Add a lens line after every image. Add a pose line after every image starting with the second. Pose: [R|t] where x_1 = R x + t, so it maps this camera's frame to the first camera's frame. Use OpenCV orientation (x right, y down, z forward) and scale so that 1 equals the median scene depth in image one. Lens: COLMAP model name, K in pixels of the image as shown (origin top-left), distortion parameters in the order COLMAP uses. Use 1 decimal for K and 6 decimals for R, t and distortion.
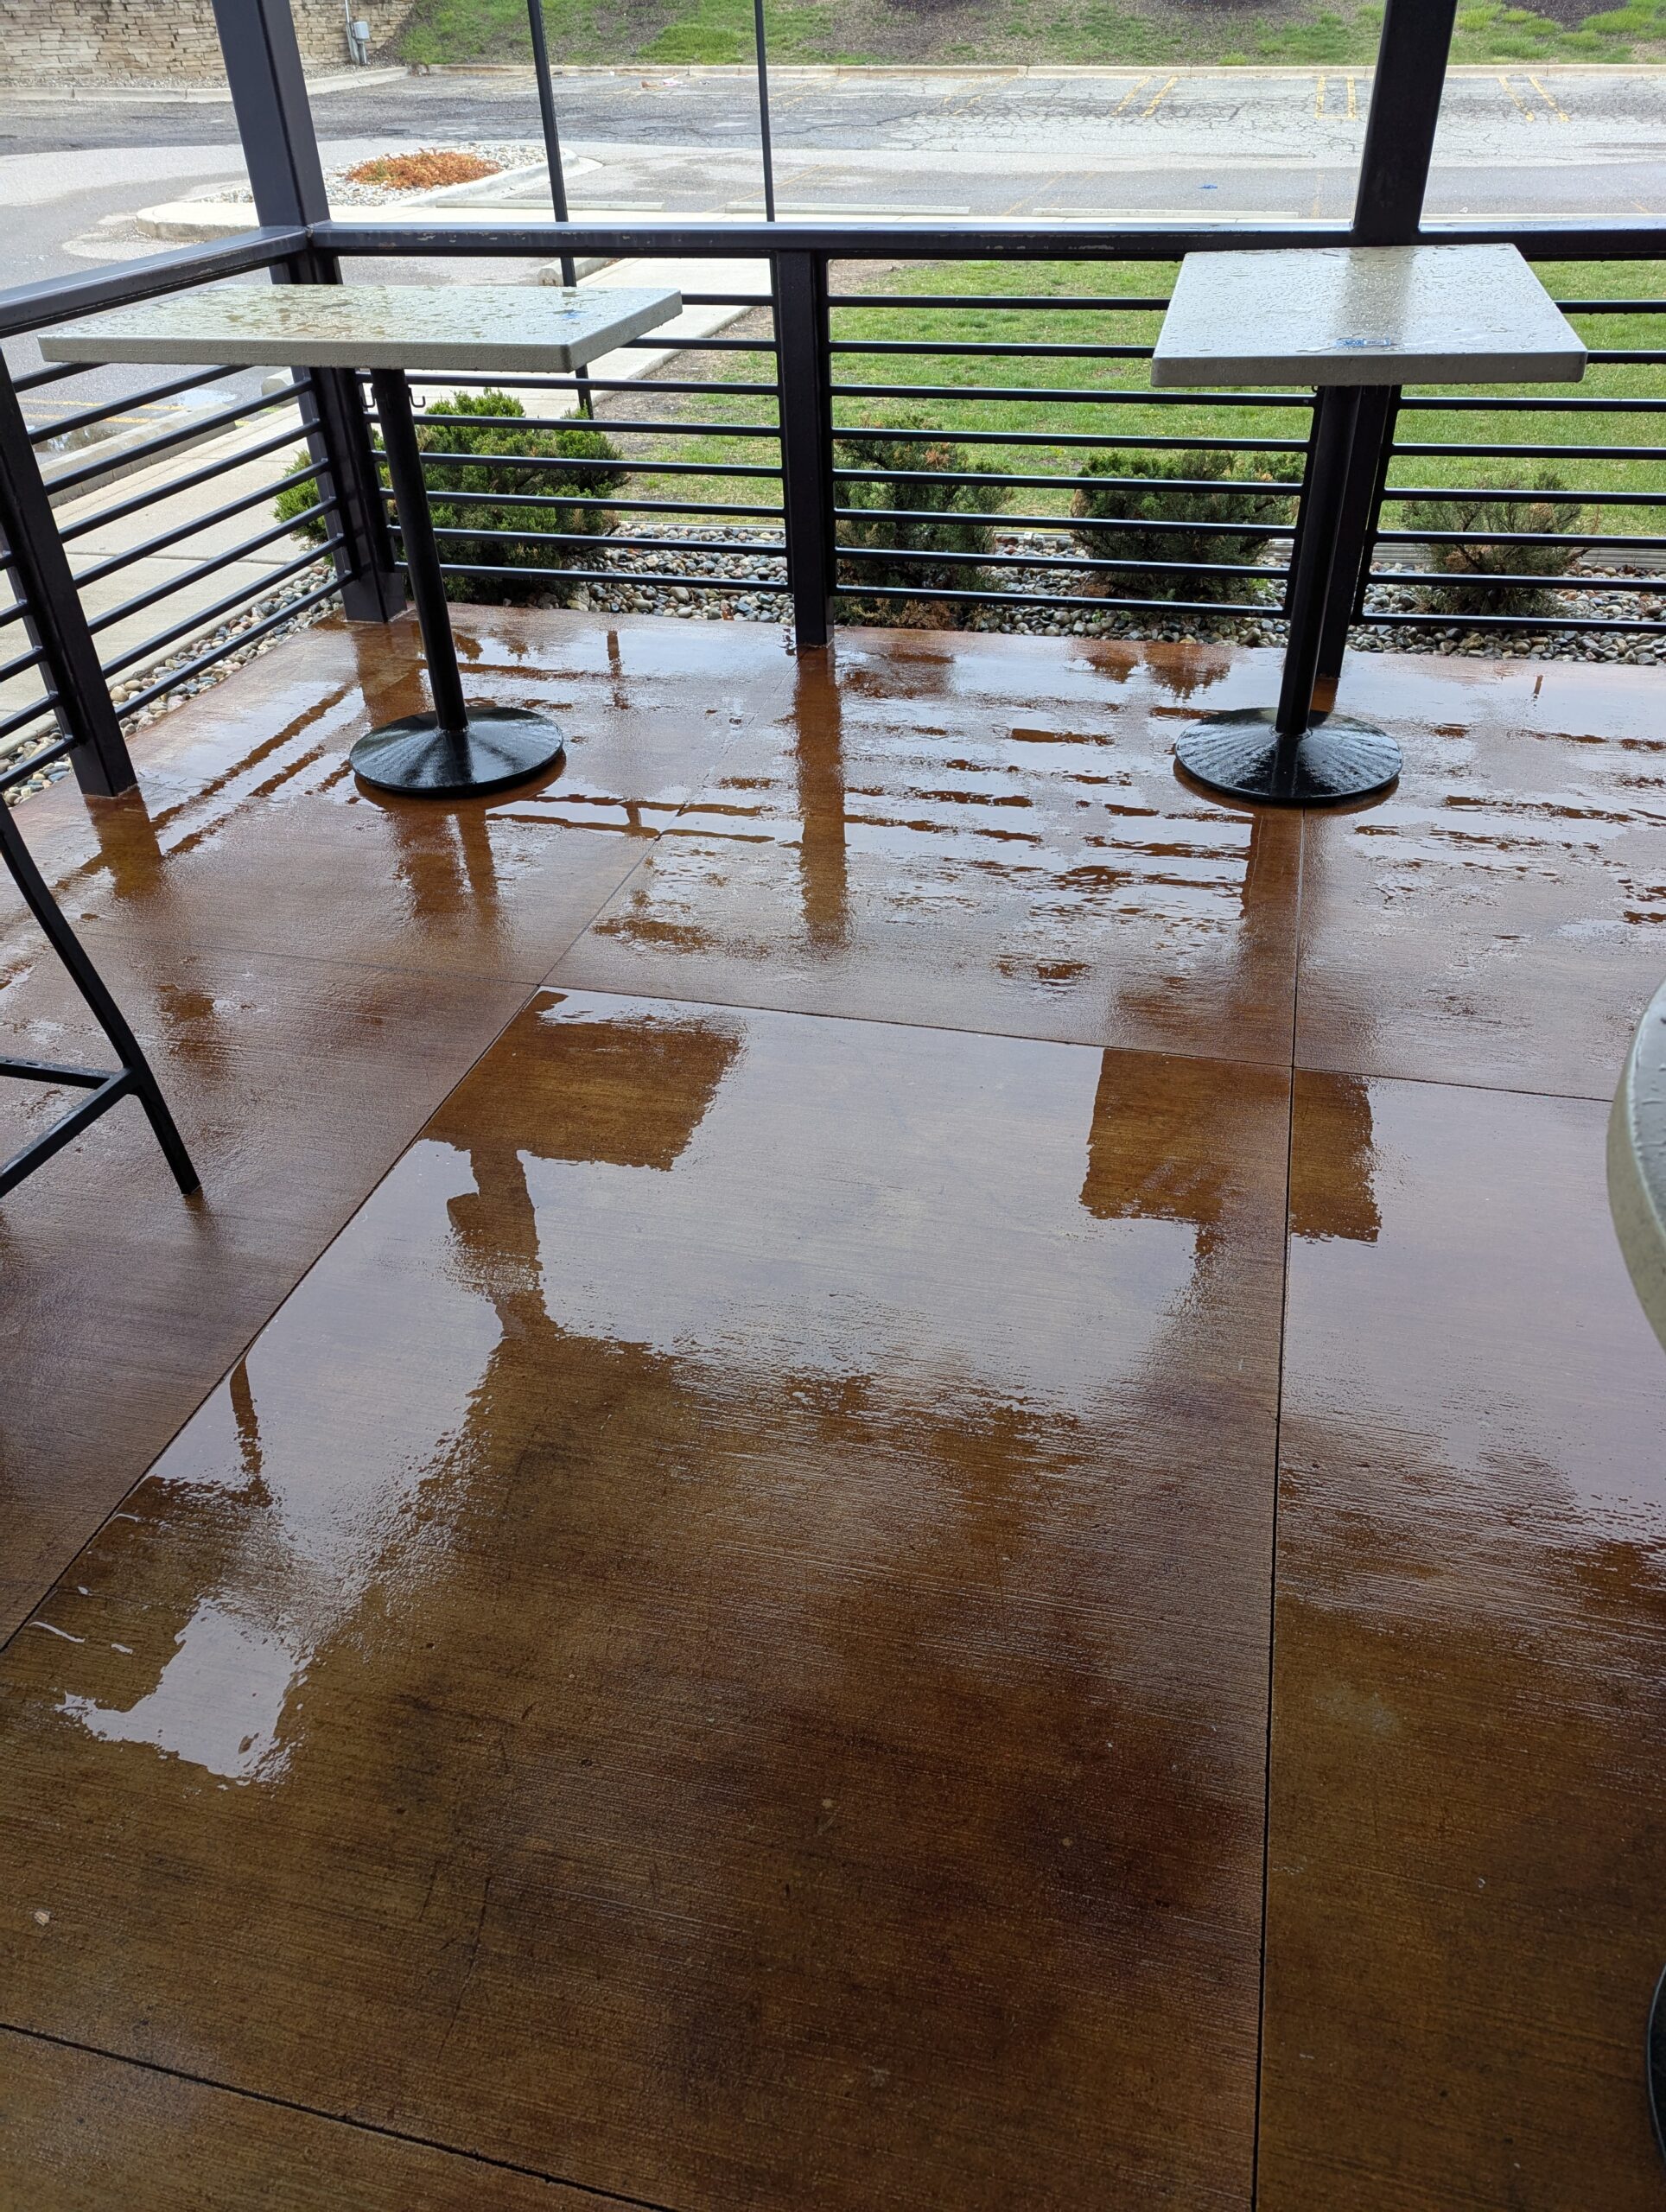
lens RADIAL K [[1528.0, 0, 846.4], [0, 1528.0, 1117.8], [0, 0, 1]] dist [0.033765, -0.022440]
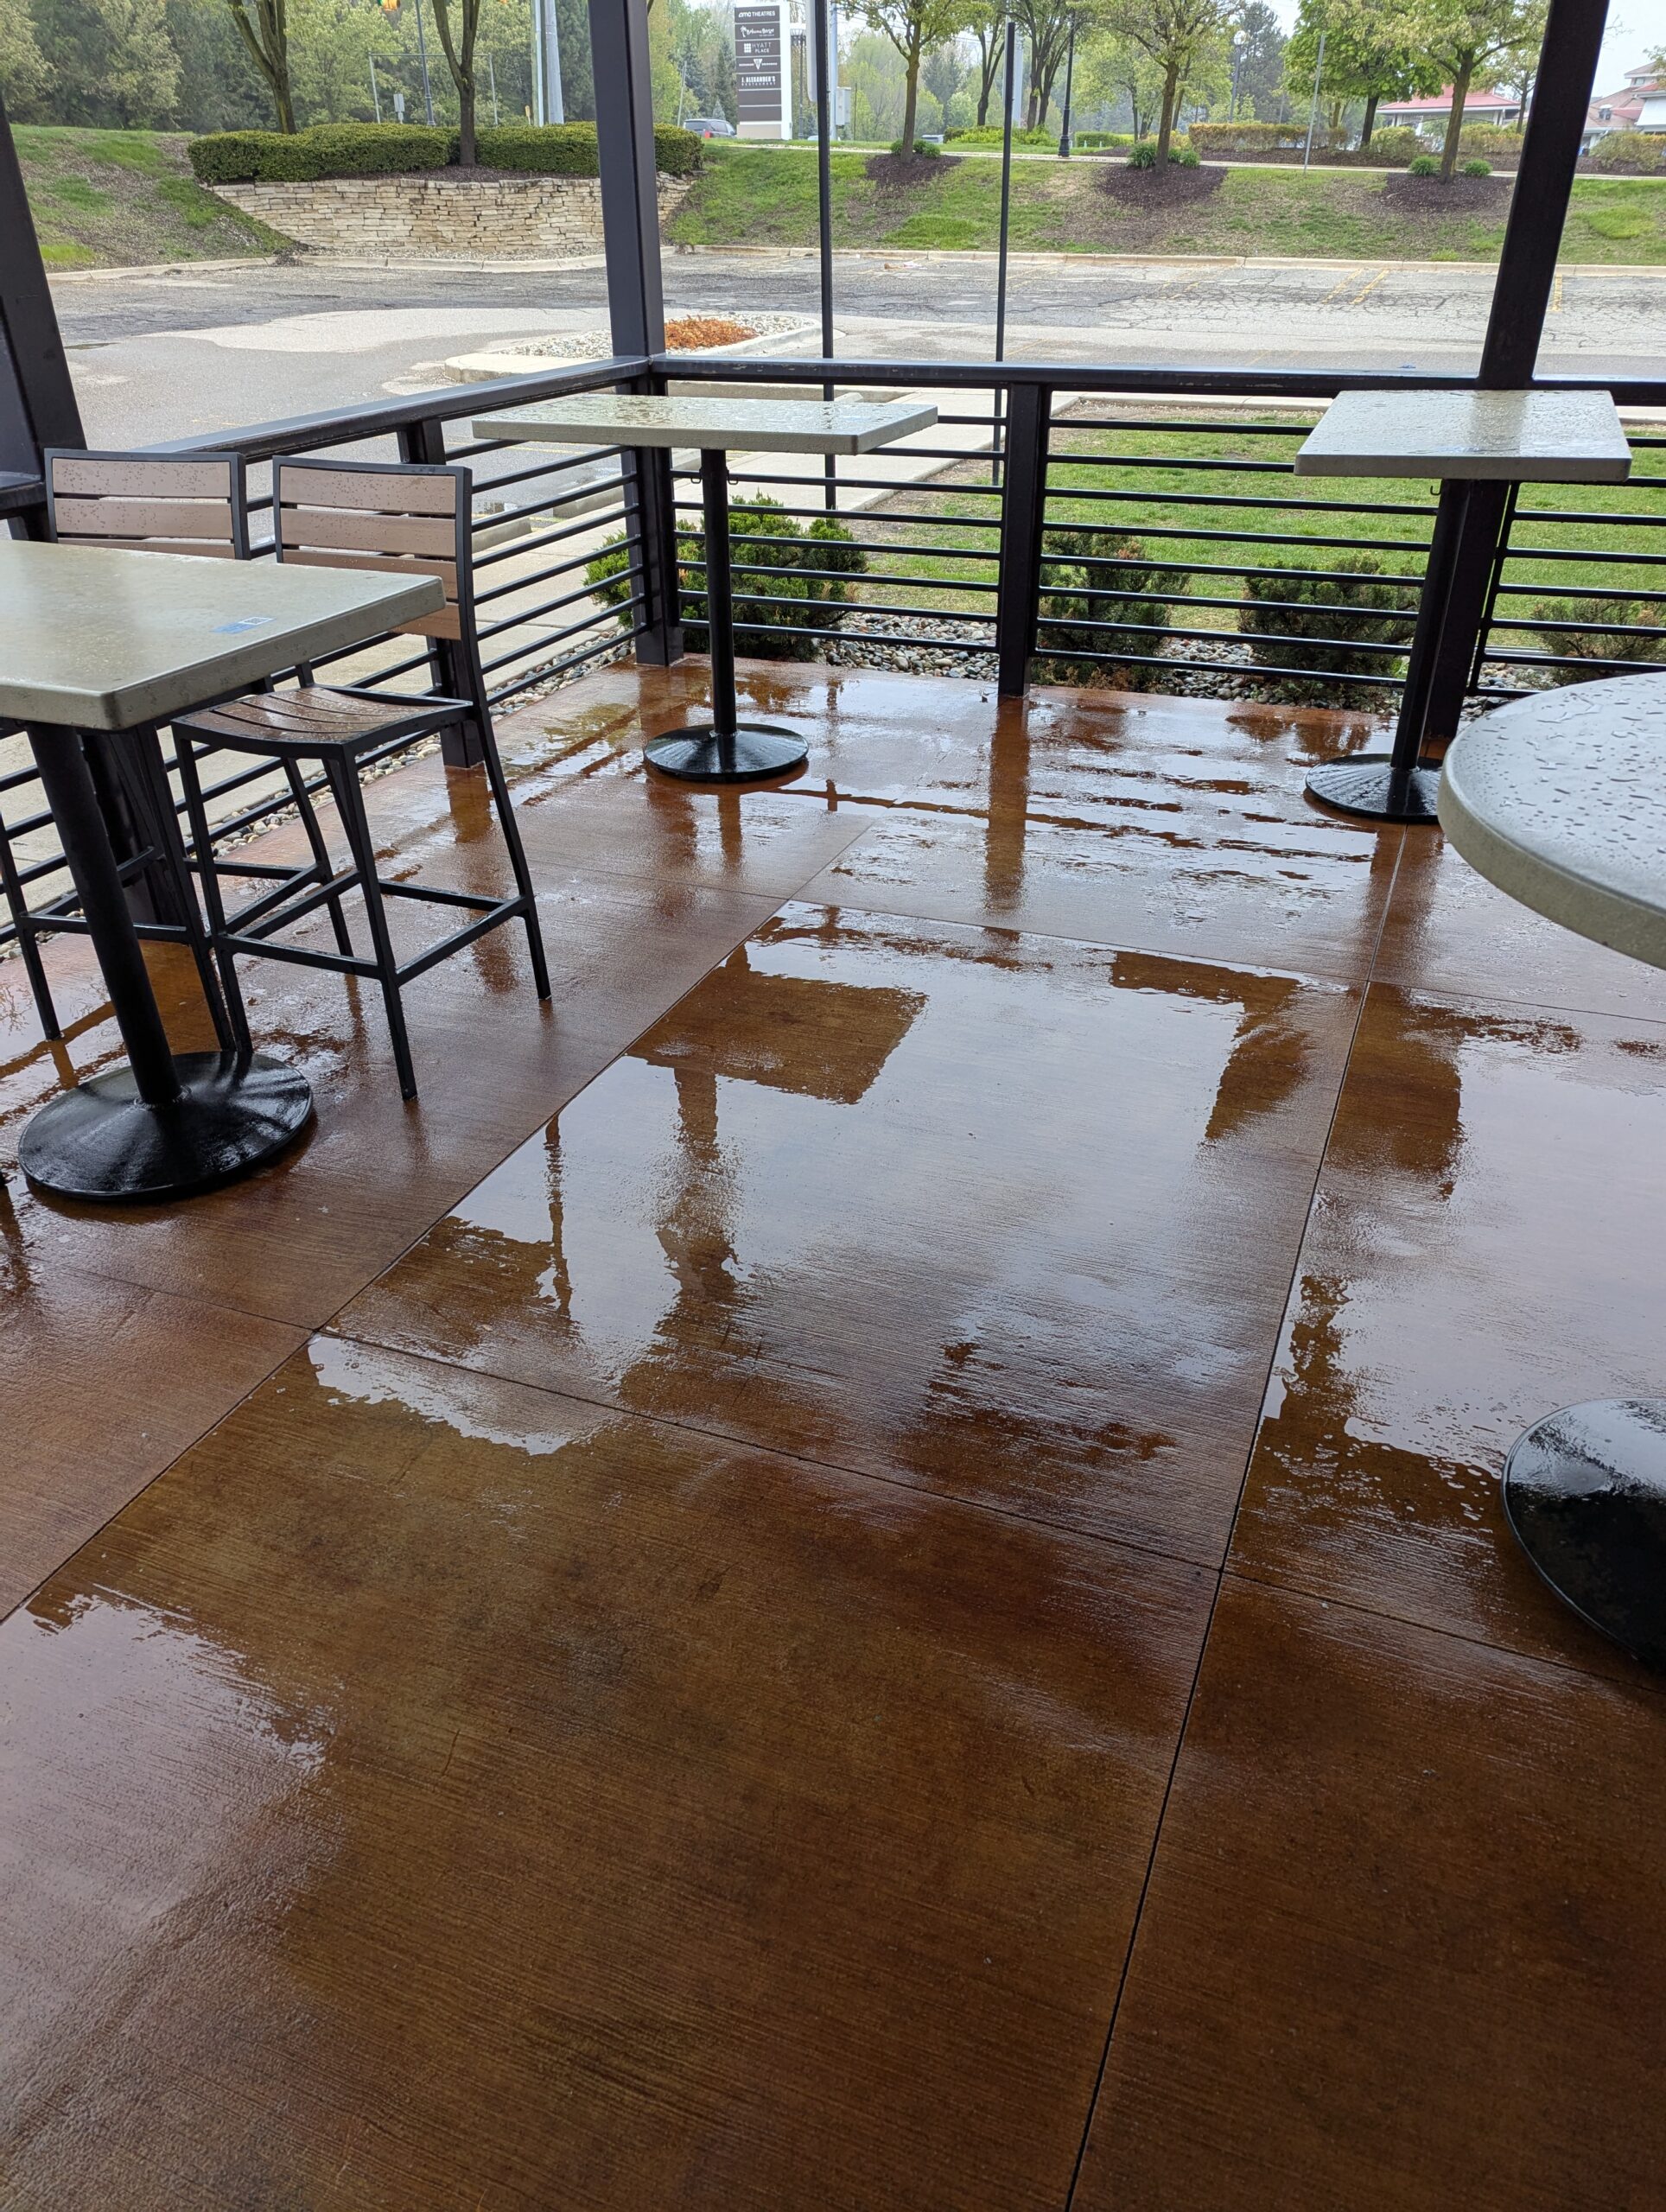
lens RADIAL K [[1528.0, 0, 830.1], [0, 1528.0, 1120.3], [0, 0, 1]] dist [0.033765, -0.022440]
pose [[0.990509, 0.083714, -0.109013, -0.004084], [-0.092697, 0.992465, -0.080123, 0.130138], [0.101484, 0.089468, 0.990806, -0.181385]]
